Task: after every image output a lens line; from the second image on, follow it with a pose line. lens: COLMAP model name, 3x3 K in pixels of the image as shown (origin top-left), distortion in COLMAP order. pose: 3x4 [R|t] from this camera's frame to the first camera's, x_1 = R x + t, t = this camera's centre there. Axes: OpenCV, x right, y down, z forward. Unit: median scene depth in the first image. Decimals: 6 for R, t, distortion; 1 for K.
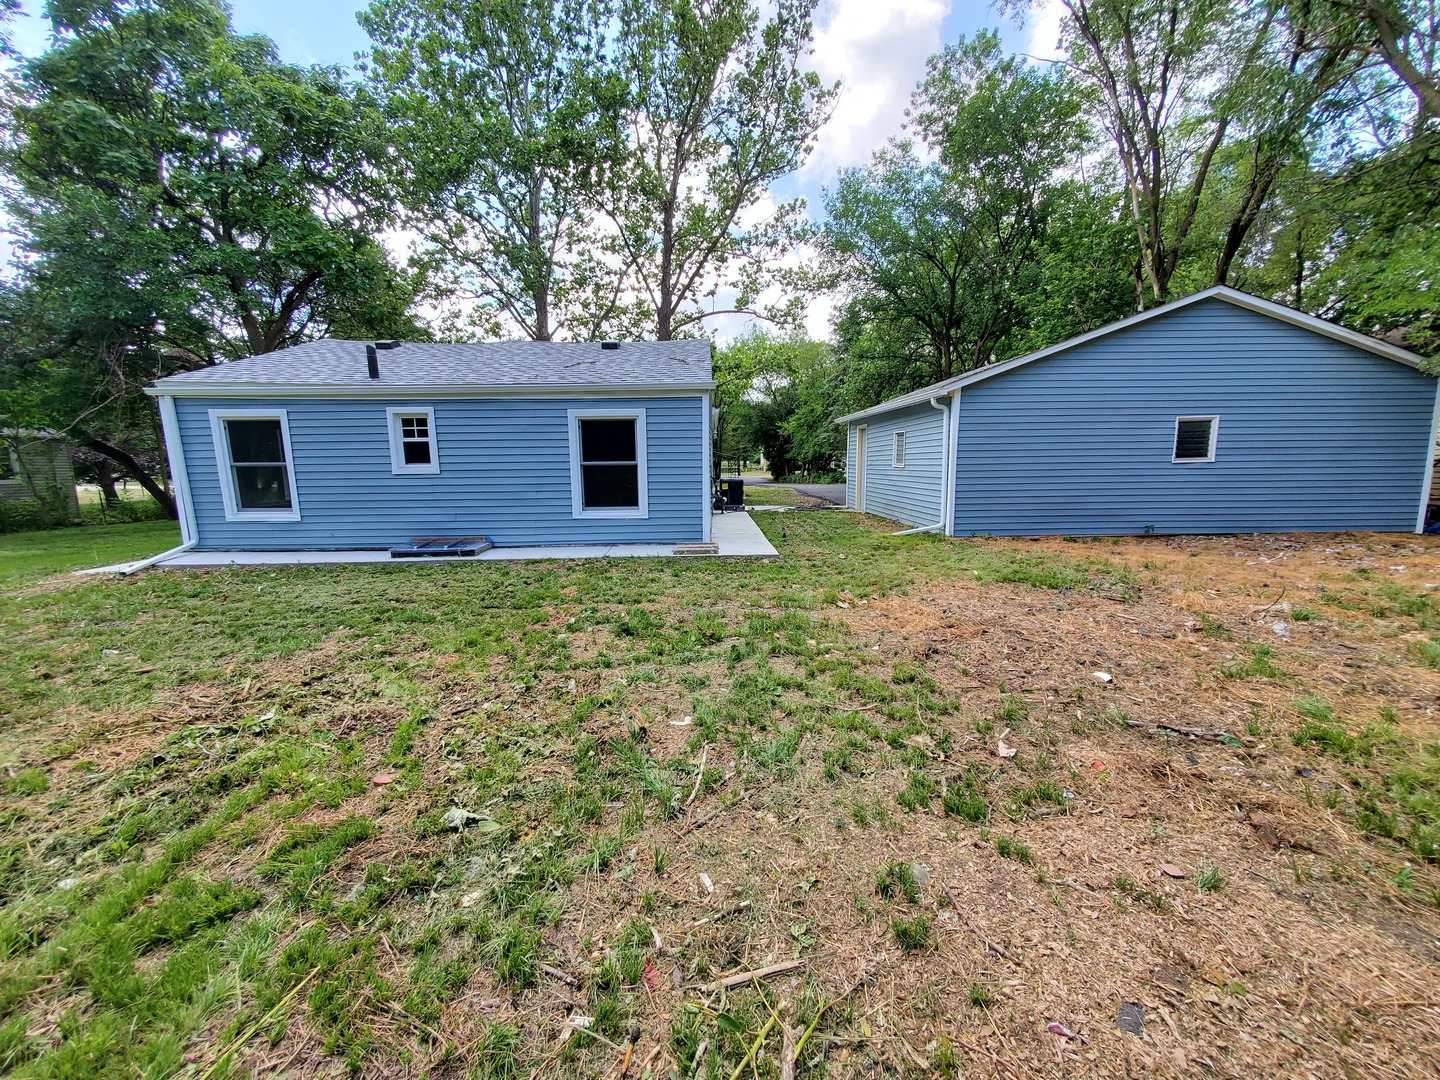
lens RADIAL K [[557.3, 0, 720.0], [0, 557.3, 540.0], [0, 0, 1]] dist [0.002367, 0.000217]
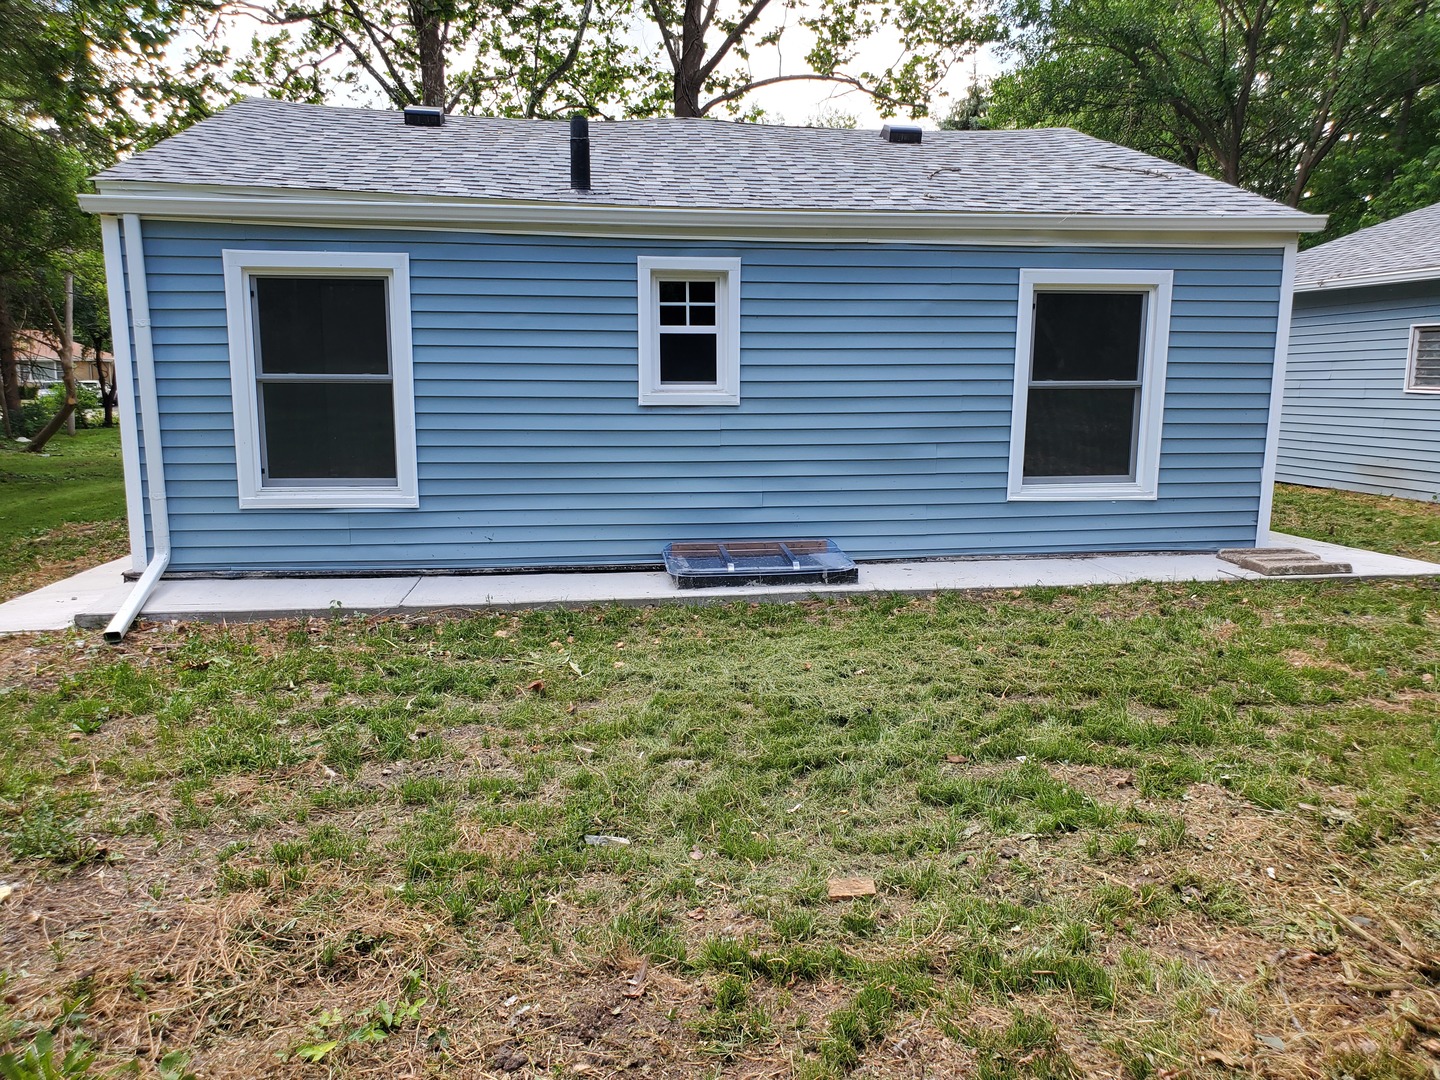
lens RADIAL K [[1070.7, 0, 720.0], [0, 1070.7, 540.0], [0, 0, 1]] dist [0.083229, -0.105600]
pose [[0.992714, -0.006669, 0.120313, -0.625383], [0.005341, 0.999921, 0.011350, -0.016732], [-0.120379, -0.010625, 0.992671, 0.118715]]
